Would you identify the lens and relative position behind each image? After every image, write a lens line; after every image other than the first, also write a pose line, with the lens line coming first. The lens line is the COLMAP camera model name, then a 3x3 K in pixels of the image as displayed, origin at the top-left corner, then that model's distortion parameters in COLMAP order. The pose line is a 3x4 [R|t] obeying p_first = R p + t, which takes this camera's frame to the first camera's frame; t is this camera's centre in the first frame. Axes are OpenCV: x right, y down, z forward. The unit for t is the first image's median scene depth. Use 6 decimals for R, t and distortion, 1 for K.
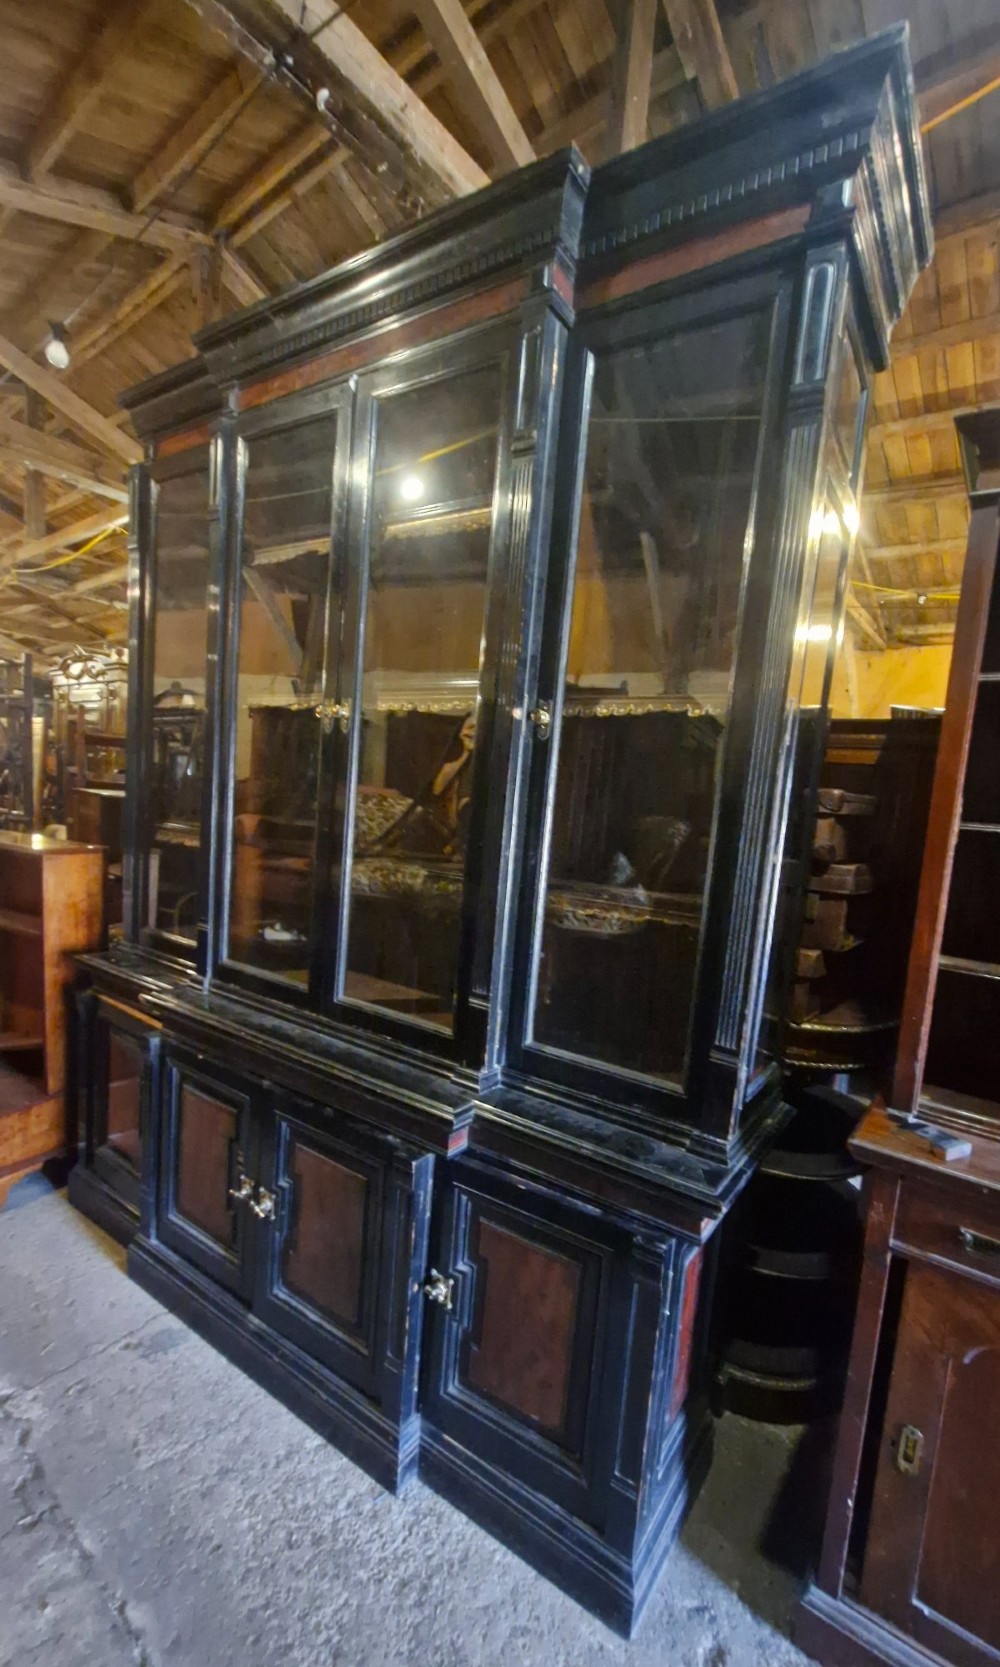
lens RADIAL K [[702.6, 0, 557.6], [0, 702.6, 886.1], [0, 0, 1]] dist [-0.001094, -0.000473]
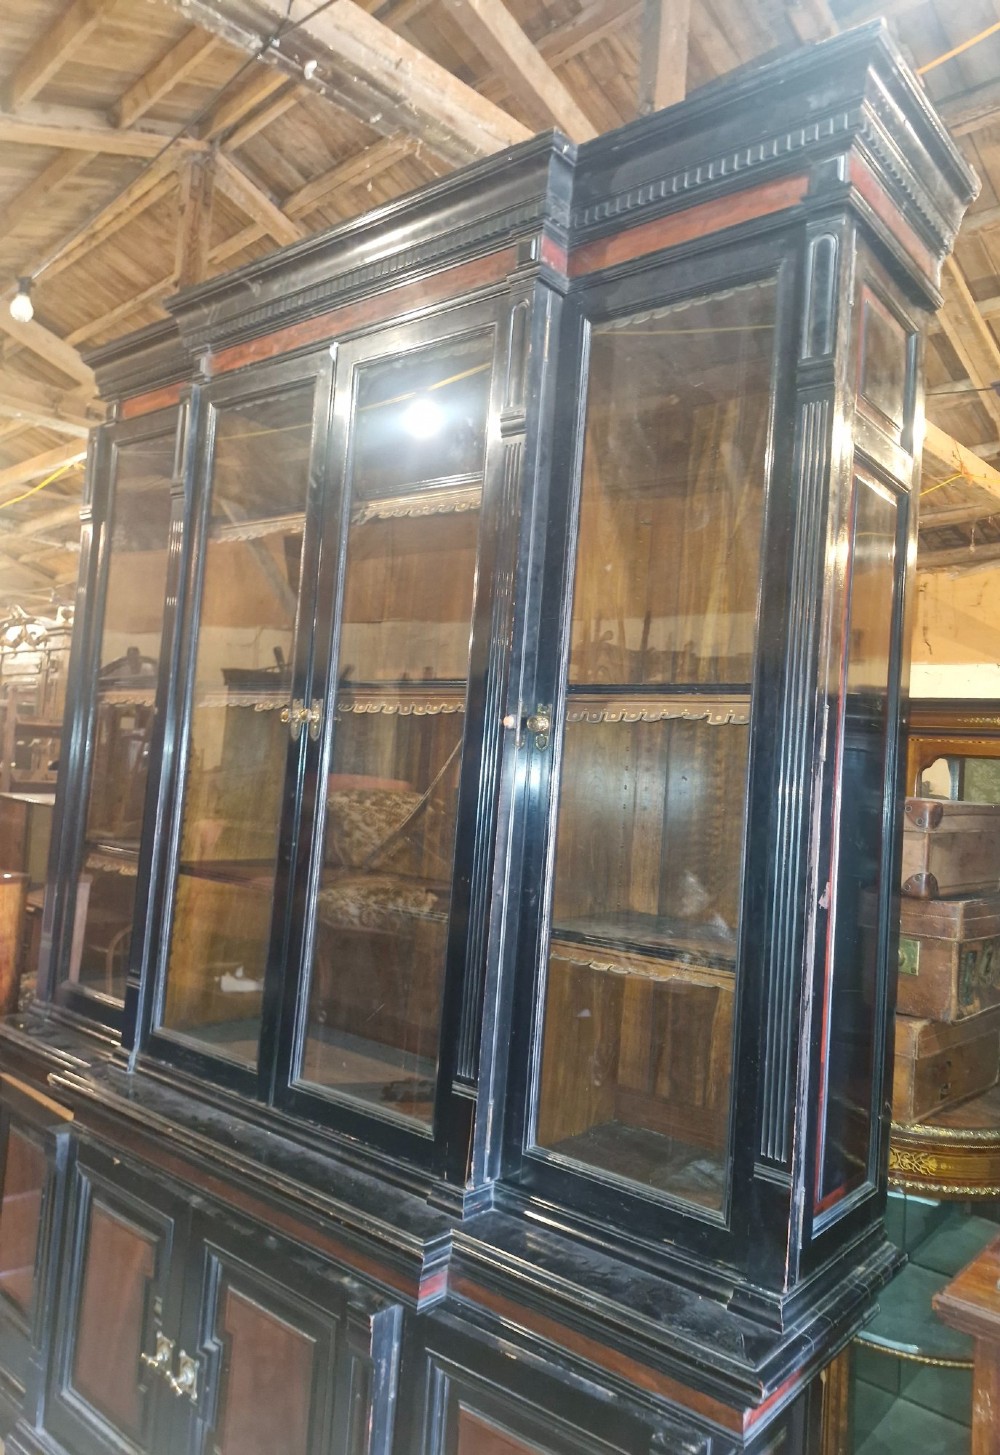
lens RADIAL K [[1015.2, 0, 556.8], [0, 1015.2, 705.0], [0, 0, 1]] dist [0.066138, -0.086438]
pose [[0.994559, -0.028583, -0.100173, 0.097786], [0.009542, 0.982573, -0.185630, -0.034014], [0.103733, 0.183664, 0.977500, -0.139135]]
